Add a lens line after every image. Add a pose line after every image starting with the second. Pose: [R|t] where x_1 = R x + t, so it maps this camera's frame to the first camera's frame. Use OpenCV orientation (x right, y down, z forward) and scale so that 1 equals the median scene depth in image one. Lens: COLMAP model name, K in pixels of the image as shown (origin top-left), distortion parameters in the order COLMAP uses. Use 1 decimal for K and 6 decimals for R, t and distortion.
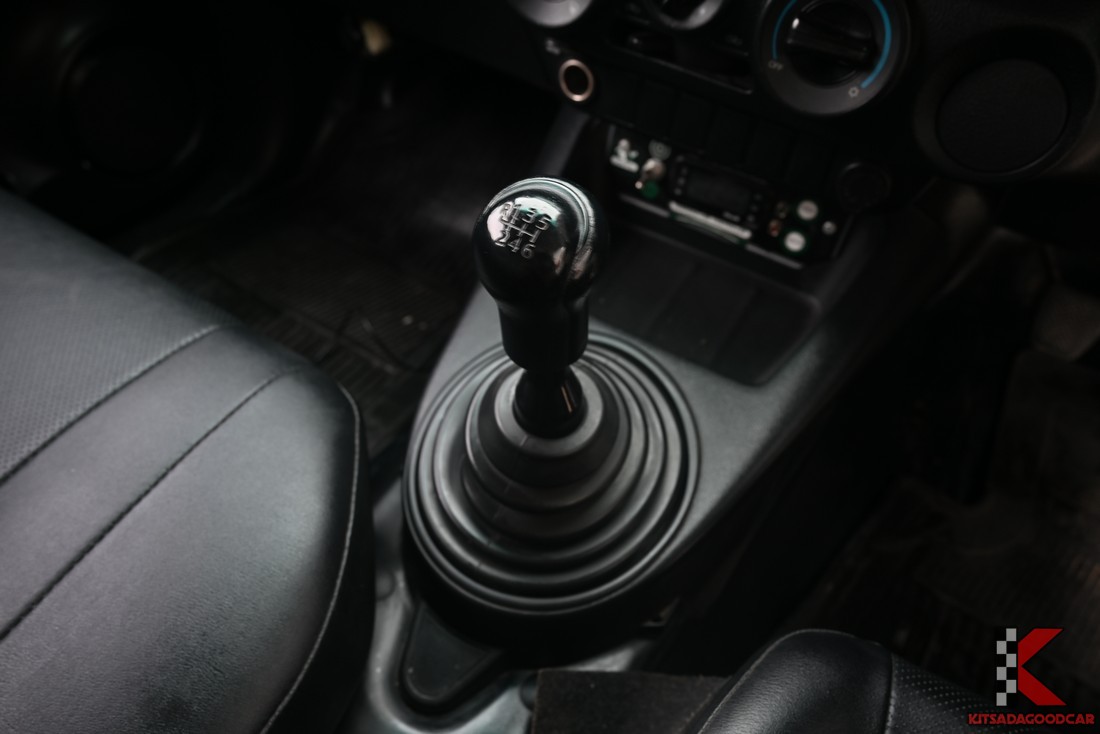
lens RADIAL K [[742.6, 0, 552.7], [0, 742.6, 367.9], [0, 0, 1]] dist [-0.002922, 0.011796]
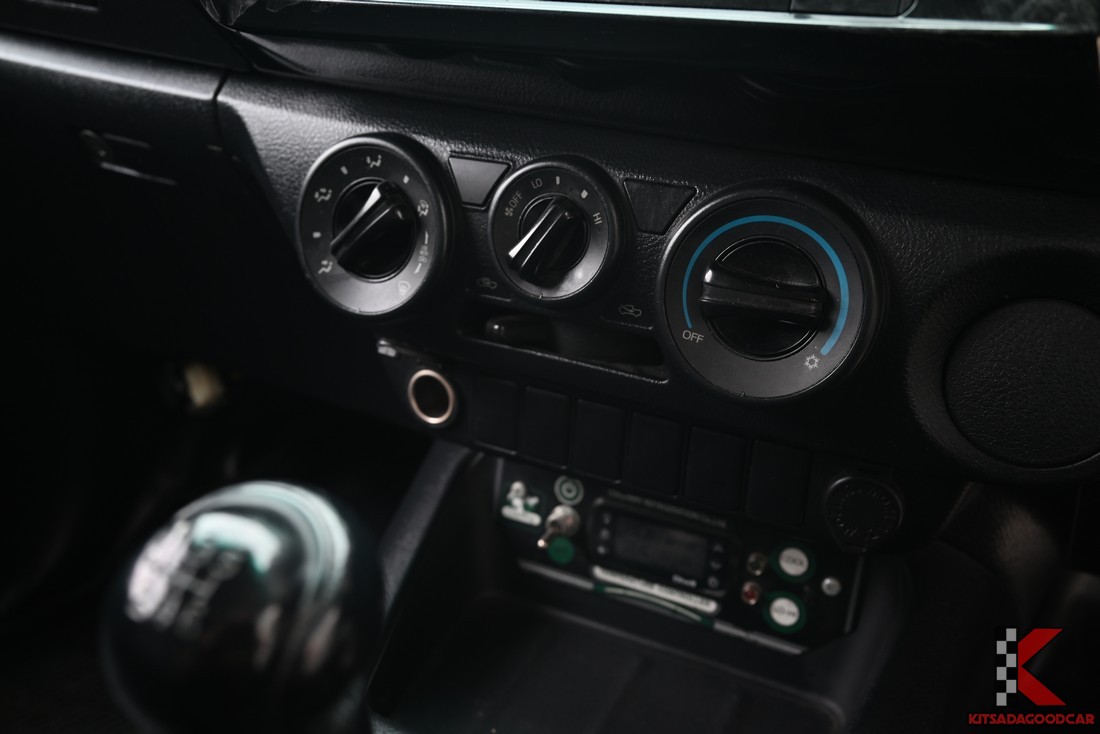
lens RADIAL K [[948.0, 0, 560.9], [0, 948.0, 366.8], [0, 0, 1]] dist [0.006940, 0.004629]
pose [[0.996028, -0.047918, 0.075041, 0.078401], [0.076586, 0.890940, -0.447616, -0.004792], [-0.045409, 0.451585, 0.891072, 0.170992]]
